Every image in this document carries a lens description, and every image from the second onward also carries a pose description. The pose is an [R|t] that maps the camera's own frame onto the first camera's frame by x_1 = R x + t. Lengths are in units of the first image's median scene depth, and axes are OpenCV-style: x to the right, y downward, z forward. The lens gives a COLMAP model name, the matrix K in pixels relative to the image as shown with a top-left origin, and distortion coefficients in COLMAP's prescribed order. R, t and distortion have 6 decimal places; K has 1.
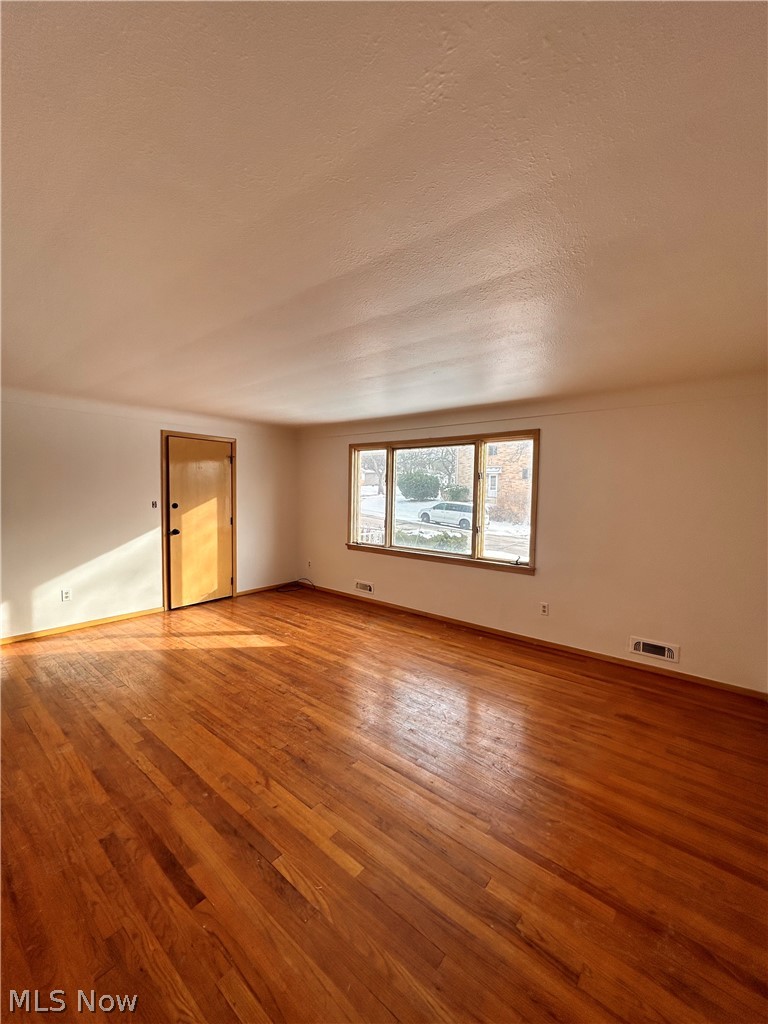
lens RADIAL K [[415.1, 0, 387.0], [0, 415.1, 508.1], [0, 0, 1]] dist [-0.000423, 0.000018]
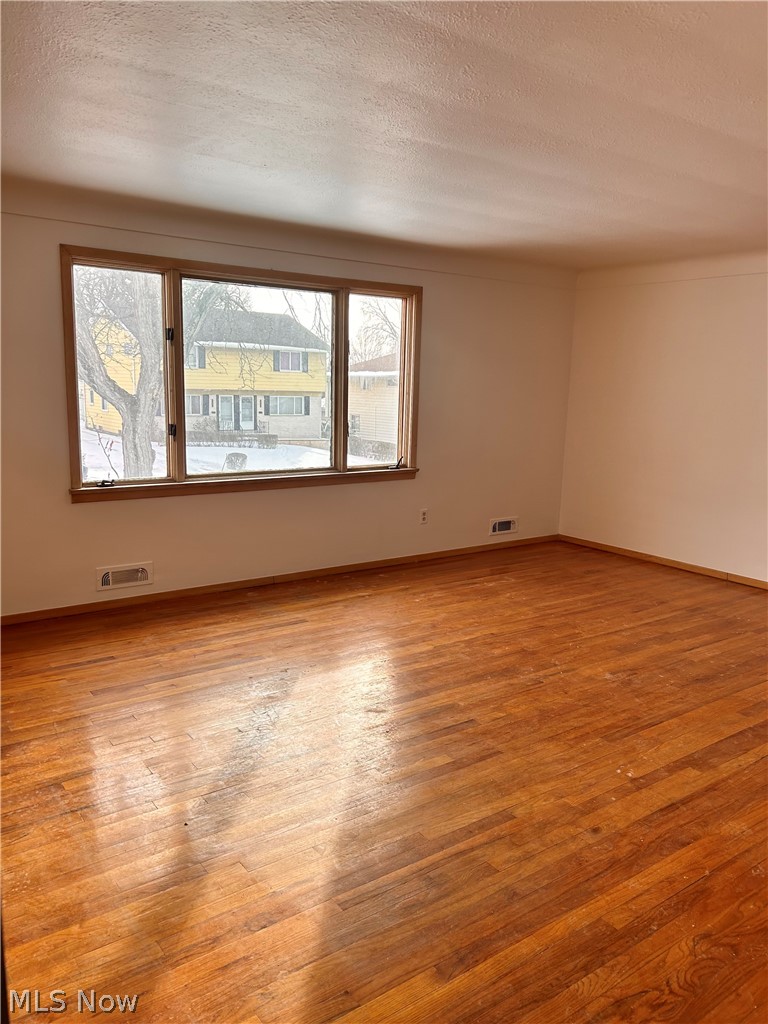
lens RADIAL K [[761.3, 0, 383.4], [0, 761.3, 510.9], [0, 0, 1]] dist [0.054057, 0.000235]
pose [[0.251467, -0.179787, 0.951021, -0.966856], [0.018545, 0.983311, 0.180988, -0.037146], [-0.967688, -0.027876, 0.250604, 0.633256]]
